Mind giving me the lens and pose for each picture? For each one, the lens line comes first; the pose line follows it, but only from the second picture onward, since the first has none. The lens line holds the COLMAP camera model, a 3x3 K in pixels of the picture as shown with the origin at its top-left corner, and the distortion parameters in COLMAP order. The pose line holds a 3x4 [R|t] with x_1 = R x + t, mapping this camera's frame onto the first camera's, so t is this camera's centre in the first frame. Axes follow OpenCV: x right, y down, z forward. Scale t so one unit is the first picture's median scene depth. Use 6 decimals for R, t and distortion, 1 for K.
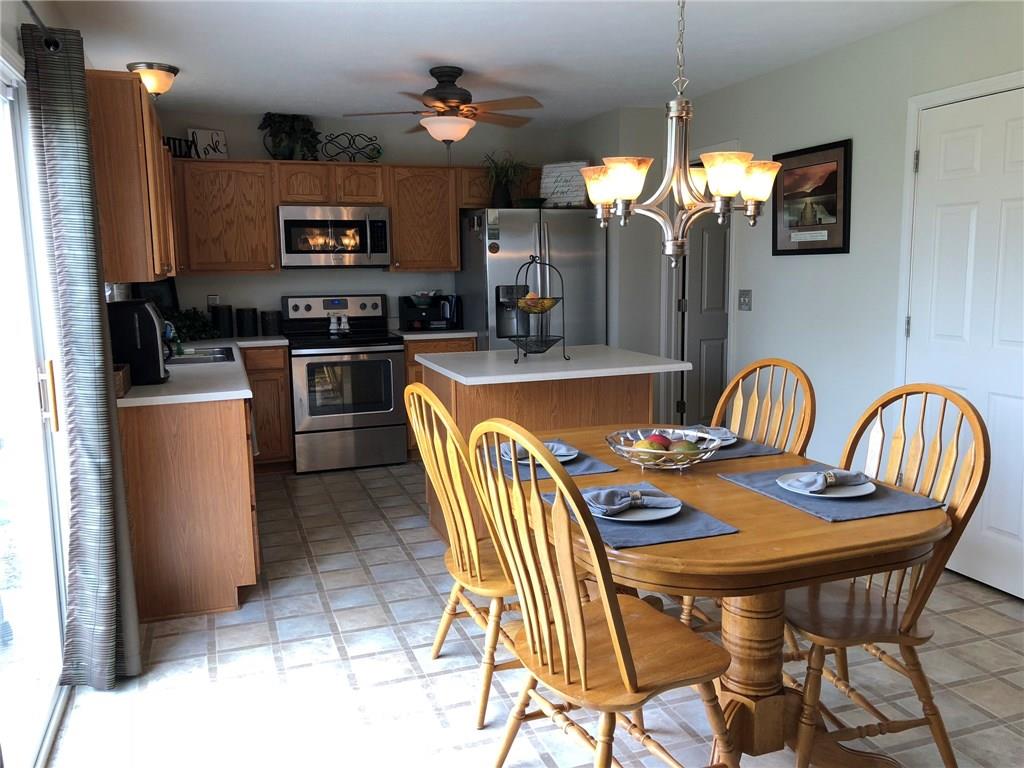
lens RADIAL K [[820.9, 0, 516.8], [0, 820.9, 378.8], [0, 0, 1]] dist [0.027011, -0.047787]
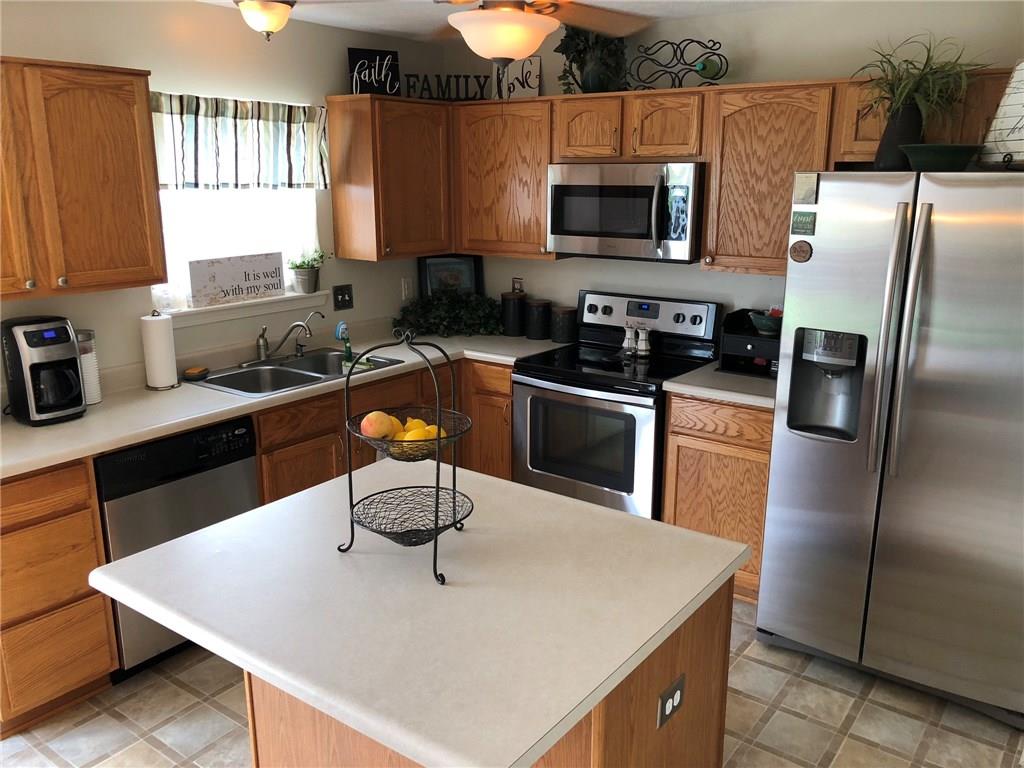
lens RADIAL K [[820.9, 0, 527.6], [0, 820.9, 385.7], [0, 0, 1]] dist [0.027011, -0.047787]
pose [[0.584415, 0.217133, -0.781864, 0.275293], [-0.124384, 0.976118, 0.178107, -0.146159], [0.801865, -0.006837, 0.597466, 0.559169]]
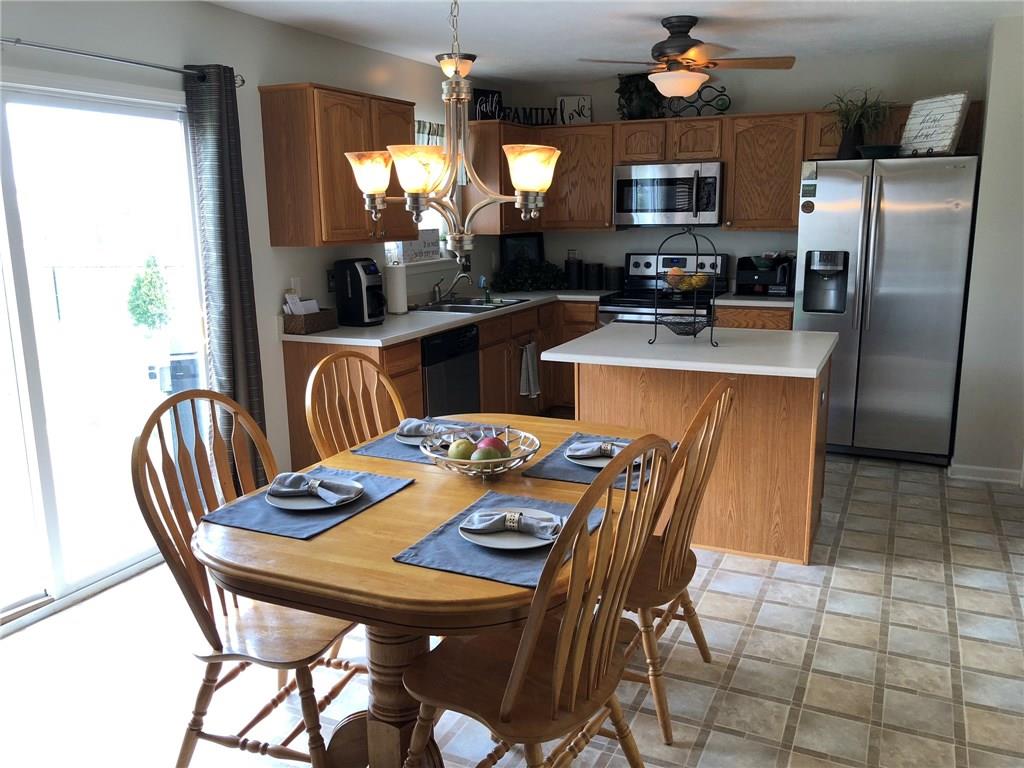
lens RADIAL K [[820.9, 0, 518.2], [0, 820.9, 387.2], [0, 0, 1]] dist [0.027011, -0.047787]
pose [[0.731595, 0.148361, -0.665400, 0.348450], [-0.092753, 0.988619, 0.118448, -0.044568], [0.675400, -0.024938, 0.737030, 0.140186]]
